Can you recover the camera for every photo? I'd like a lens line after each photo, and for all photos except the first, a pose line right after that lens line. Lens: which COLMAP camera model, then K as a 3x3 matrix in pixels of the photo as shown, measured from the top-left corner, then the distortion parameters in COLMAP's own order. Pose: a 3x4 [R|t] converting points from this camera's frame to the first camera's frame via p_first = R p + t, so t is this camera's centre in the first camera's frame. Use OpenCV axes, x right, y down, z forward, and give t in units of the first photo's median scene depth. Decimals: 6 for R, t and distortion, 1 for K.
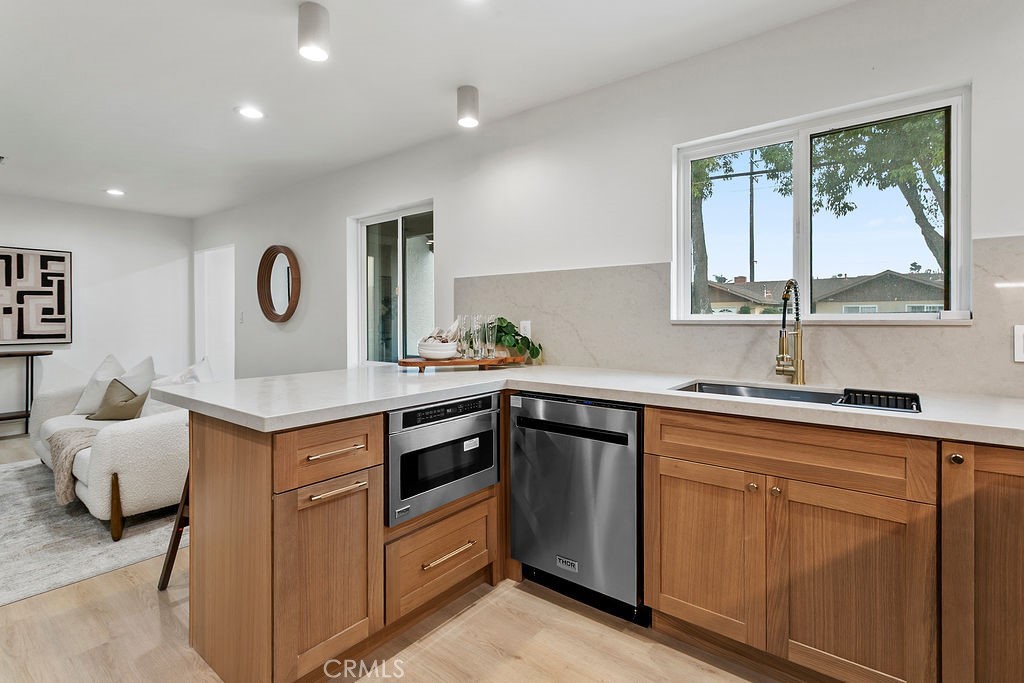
lens RADIAL K [[488.9, 0, 517.8], [0, 488.9, 330.8], [0, 0, 1]] dist [-0.000383, -0.000124]
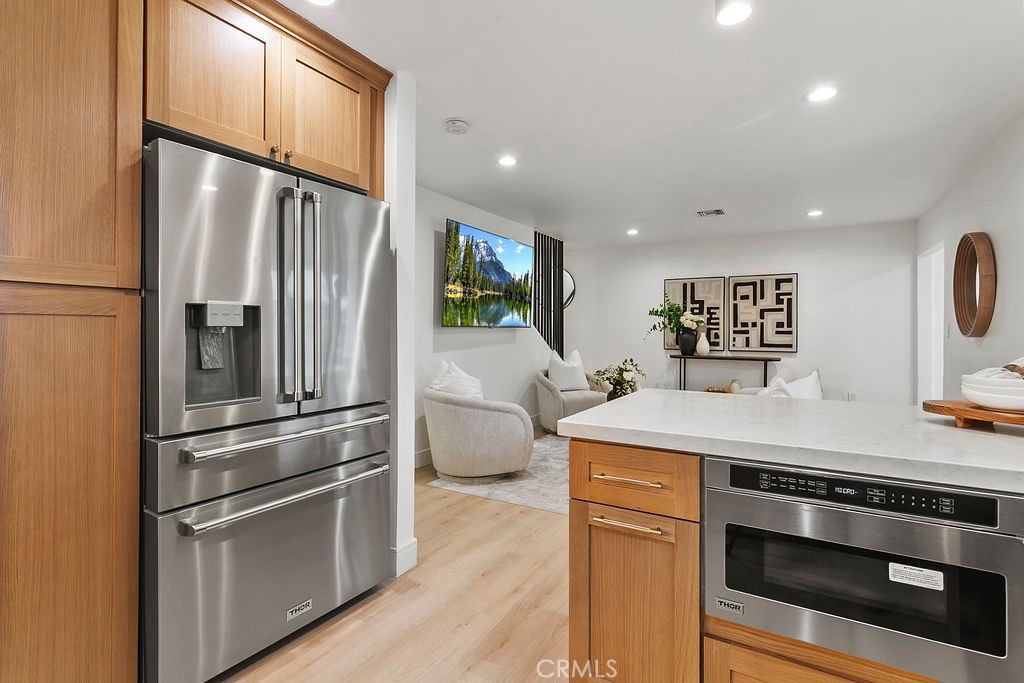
lens RADIAL K [[488.9, 0, 517.8], [0, 488.9, 330.8], [0, 0, 1]] dist [-0.000383, -0.000124]
pose [[0.124747, 0.003938, -0.992181, 0.151777], [-0.031689, 0.999498, -0.000017, -0.005202], [0.991682, 0.031444, 0.124810, 0.215719]]
